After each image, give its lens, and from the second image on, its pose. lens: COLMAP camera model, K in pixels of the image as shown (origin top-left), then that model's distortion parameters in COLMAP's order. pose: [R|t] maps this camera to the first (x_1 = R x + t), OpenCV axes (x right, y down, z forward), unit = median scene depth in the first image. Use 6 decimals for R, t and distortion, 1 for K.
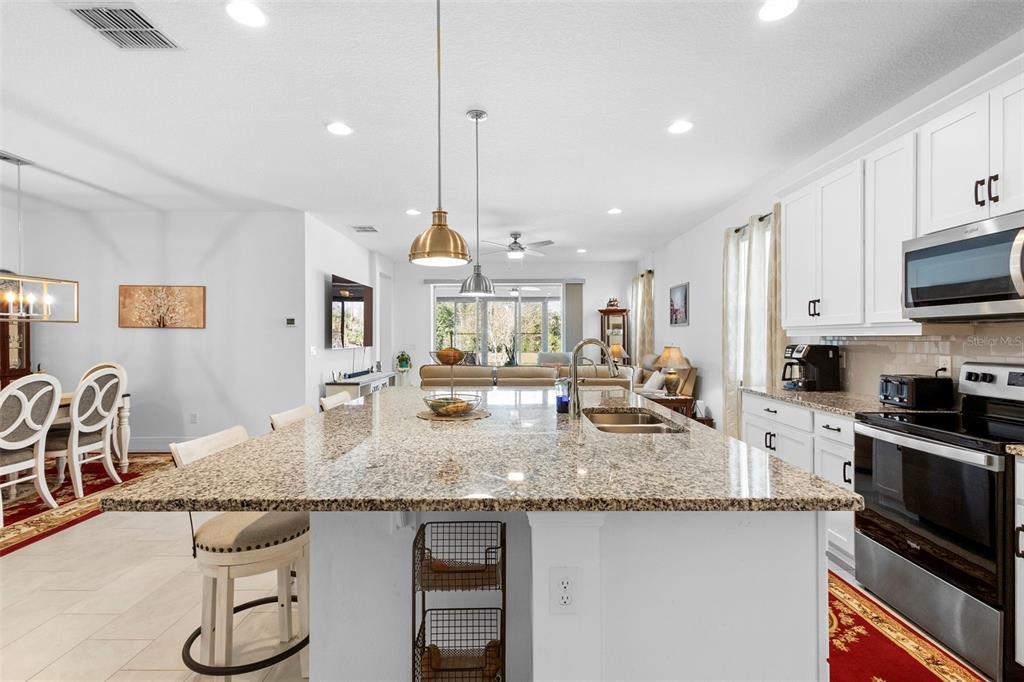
lens RADIAL K [[470.7, 0, 513.5], [0, 470.7, 336.4], [0, 0, 1]] dist [0.010166, -0.001617]
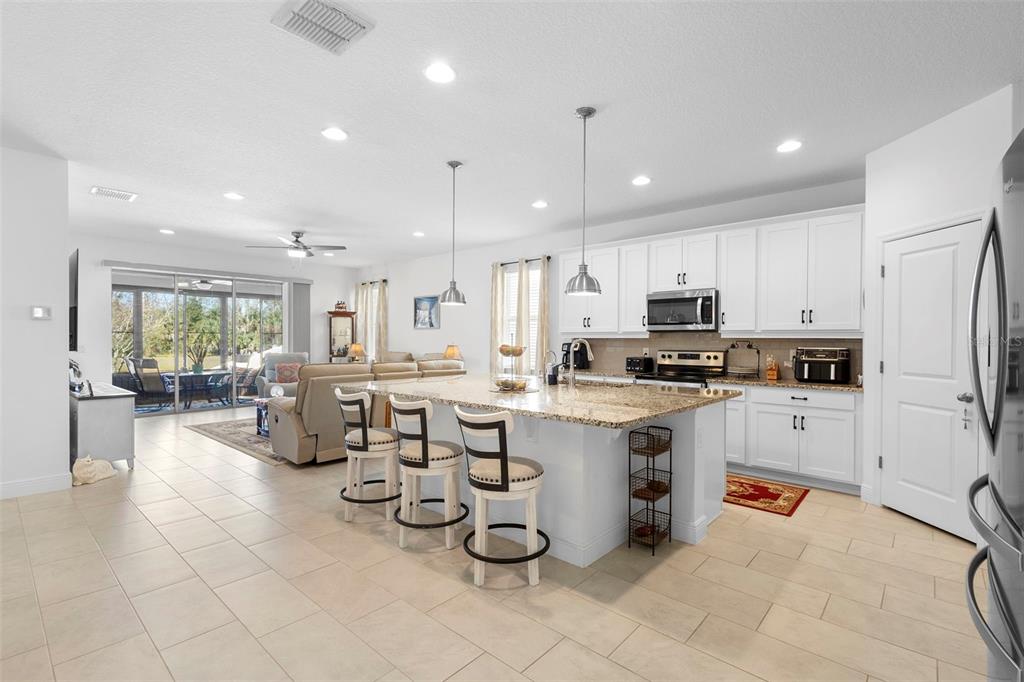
lens RADIAL K [[470.7, 0, 510.1], [0, 470.7, 340.7], [0, 0, 1]] dist [0.010166, -0.001617]
pose [[0.668434, 0.000901, 0.743771, -0.588641], [-0.006155, 0.999972, 0.004320, 0.002222], [-0.743746, -0.007466, 0.668421, 0.015129]]
